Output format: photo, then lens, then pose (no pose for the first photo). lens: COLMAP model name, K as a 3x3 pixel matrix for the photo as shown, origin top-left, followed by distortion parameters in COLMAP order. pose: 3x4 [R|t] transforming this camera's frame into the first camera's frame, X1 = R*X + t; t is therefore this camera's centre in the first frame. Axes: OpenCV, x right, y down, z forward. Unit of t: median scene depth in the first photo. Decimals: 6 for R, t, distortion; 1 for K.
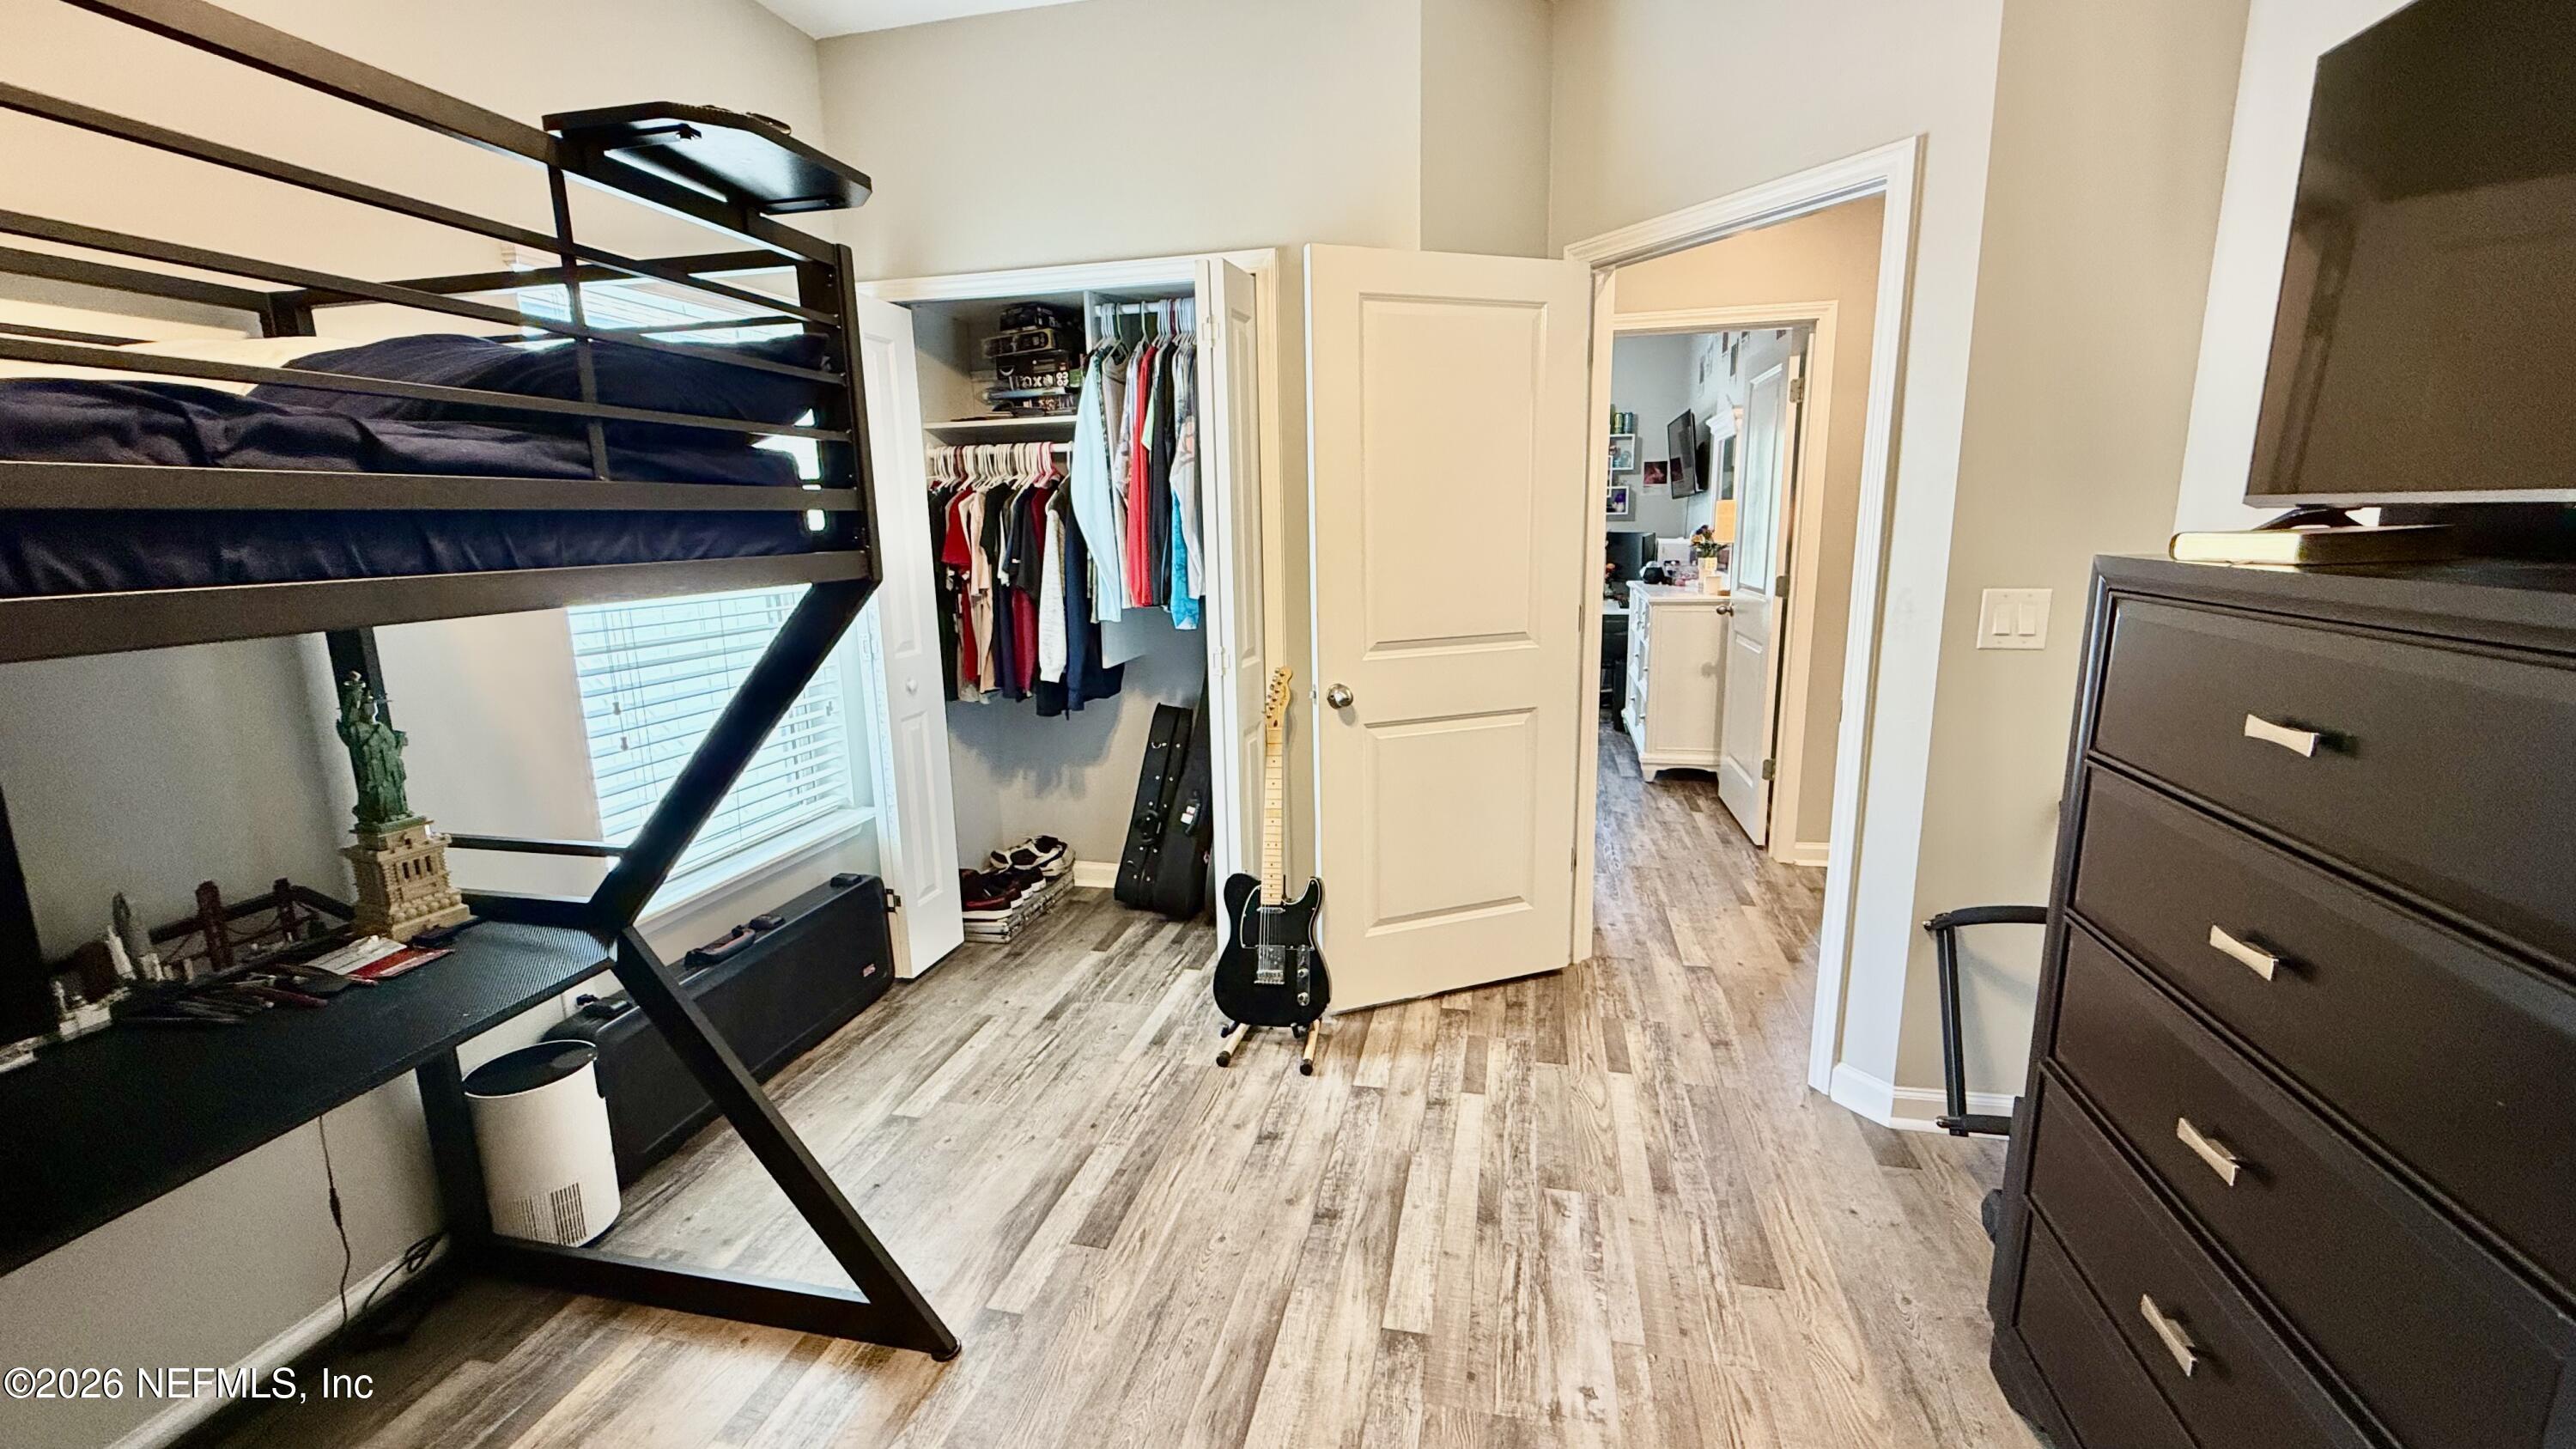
lens RADIAL K [[1031.7, 0, 1296.7], [0, 1031.7, 719.2], [0, 0, 1]] dist [0.002852, -0.000573]
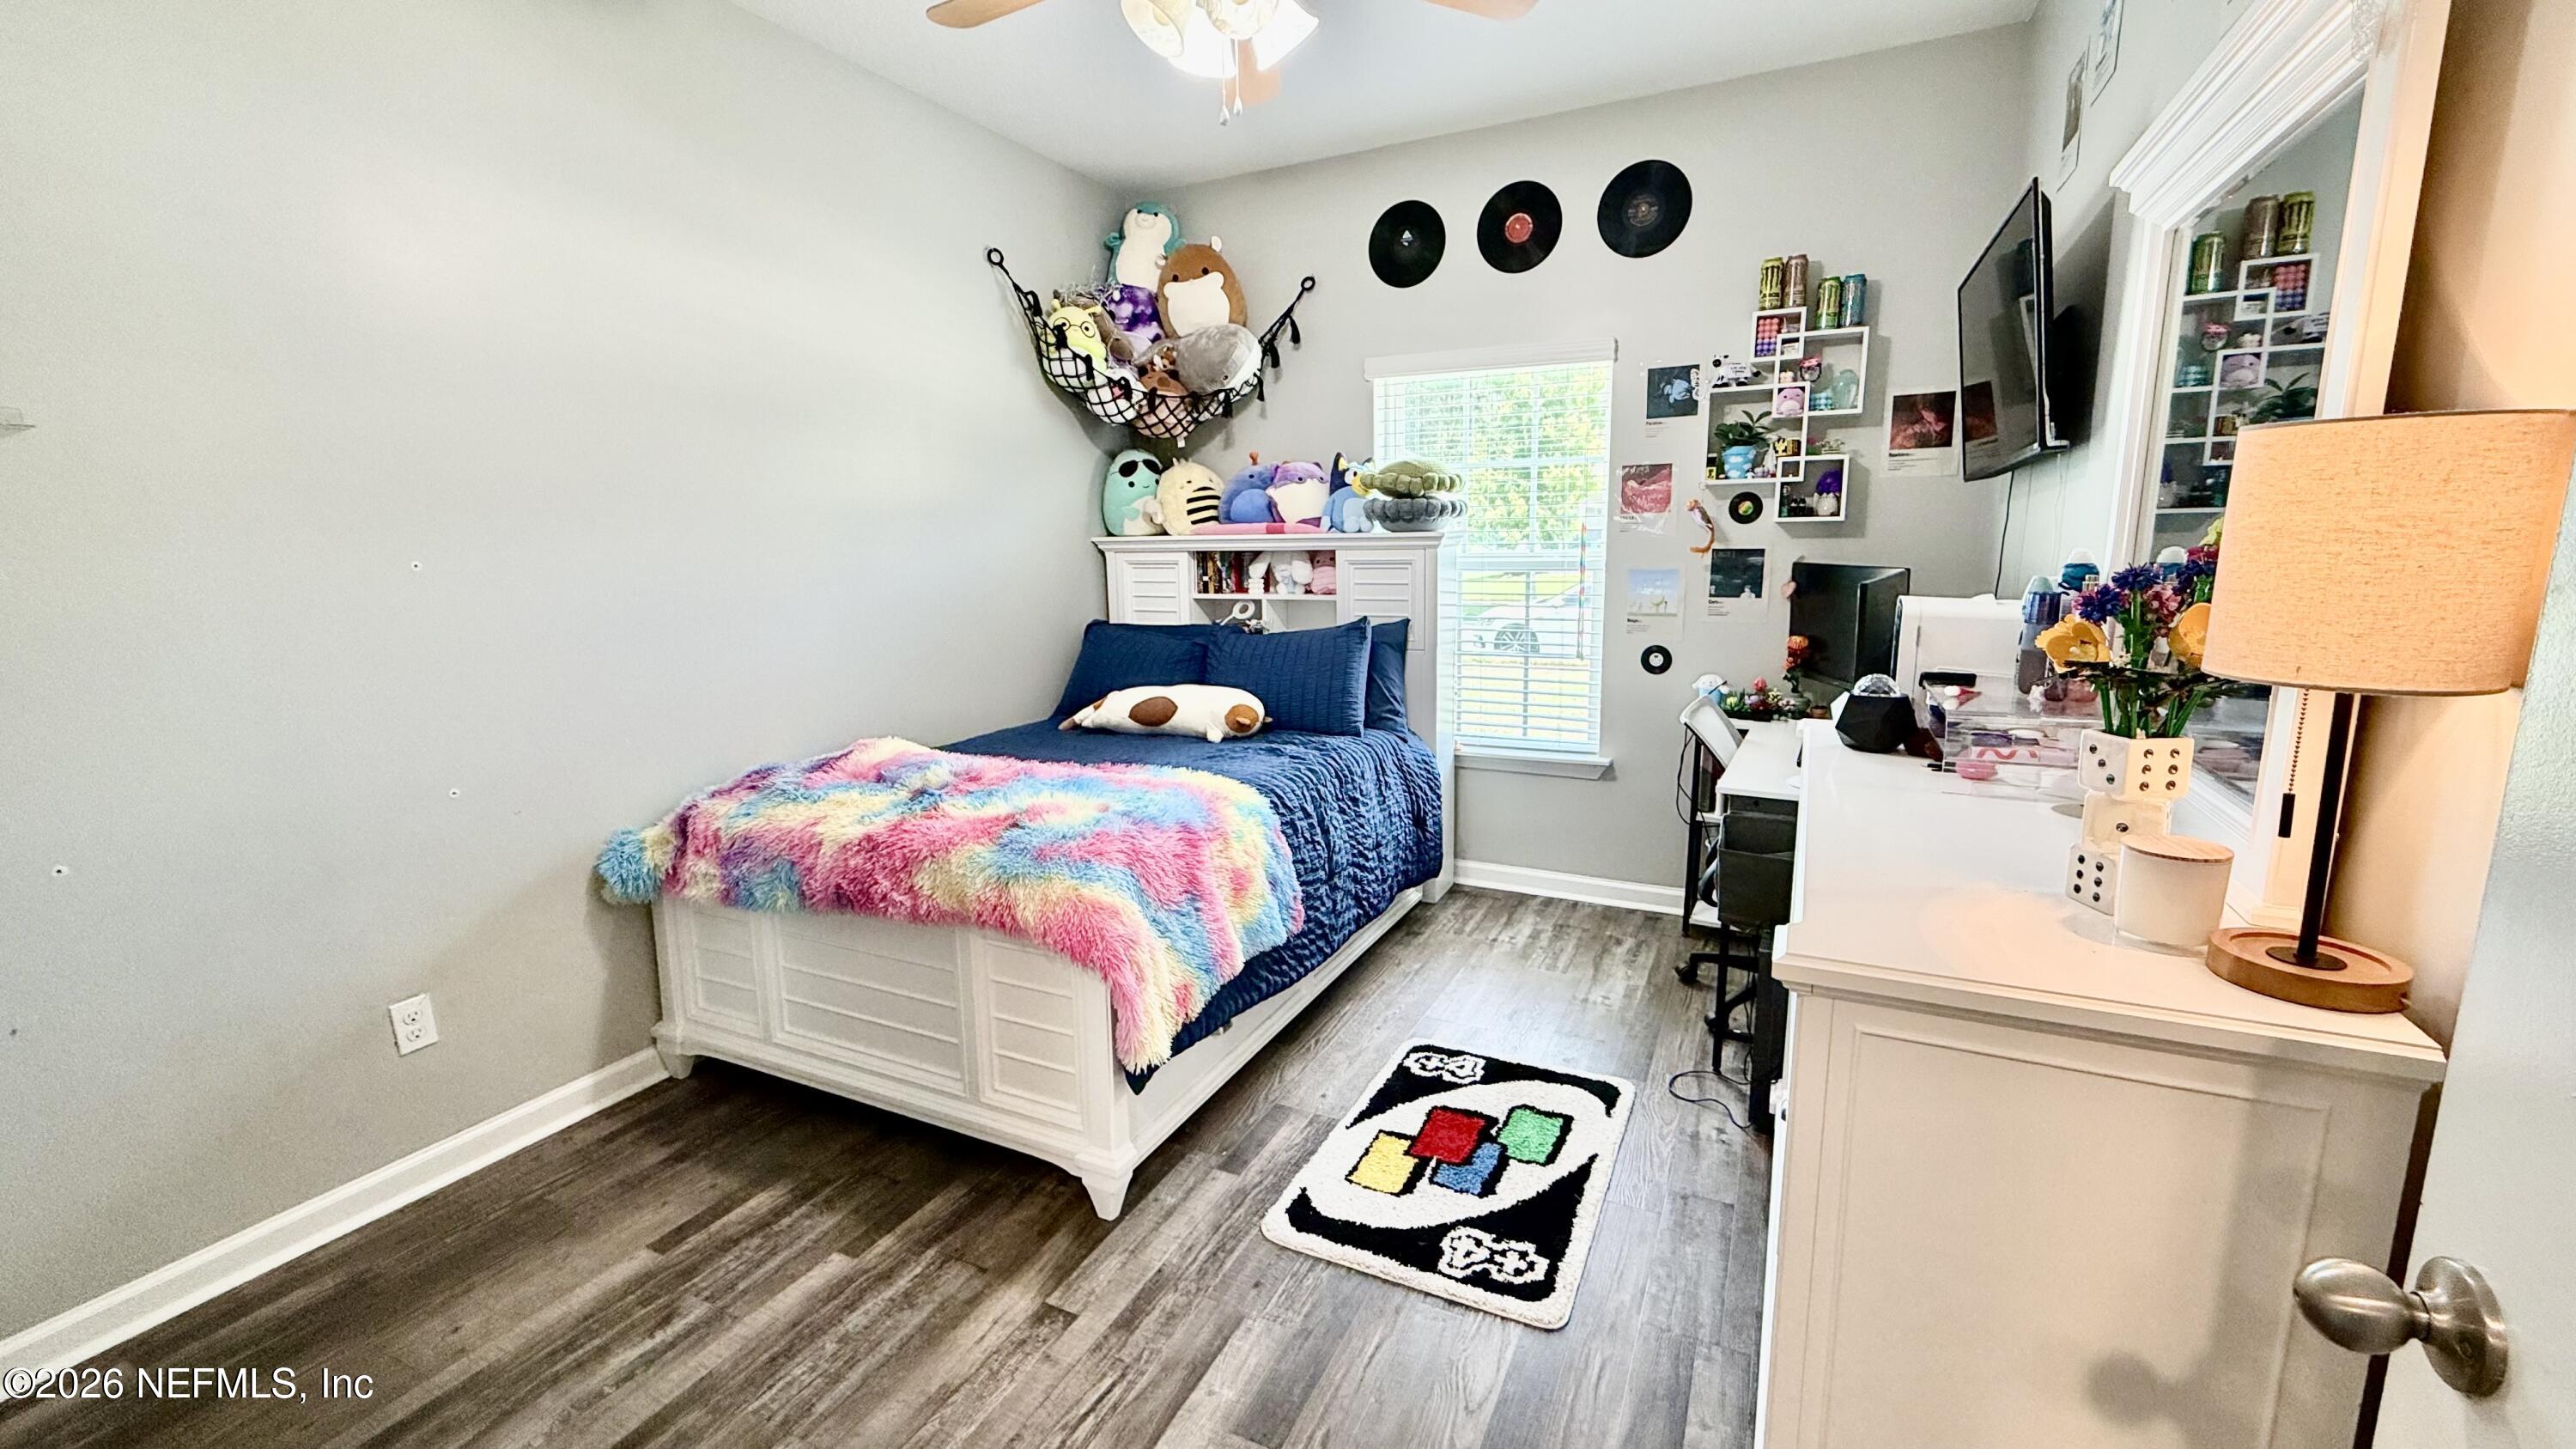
lens RADIAL K [[1031.7, 0, 1291.3], [0, 1031.7, 726.8], [0, 0, 1]] dist [0.002852, -0.000573]
pose [[0.973306, 0.042545, -0.225534, 0.205775], [-0.042604, 0.999081, 0.004606, -0.110338], [0.225523, 0.005126, 0.974224, 0.556012]]
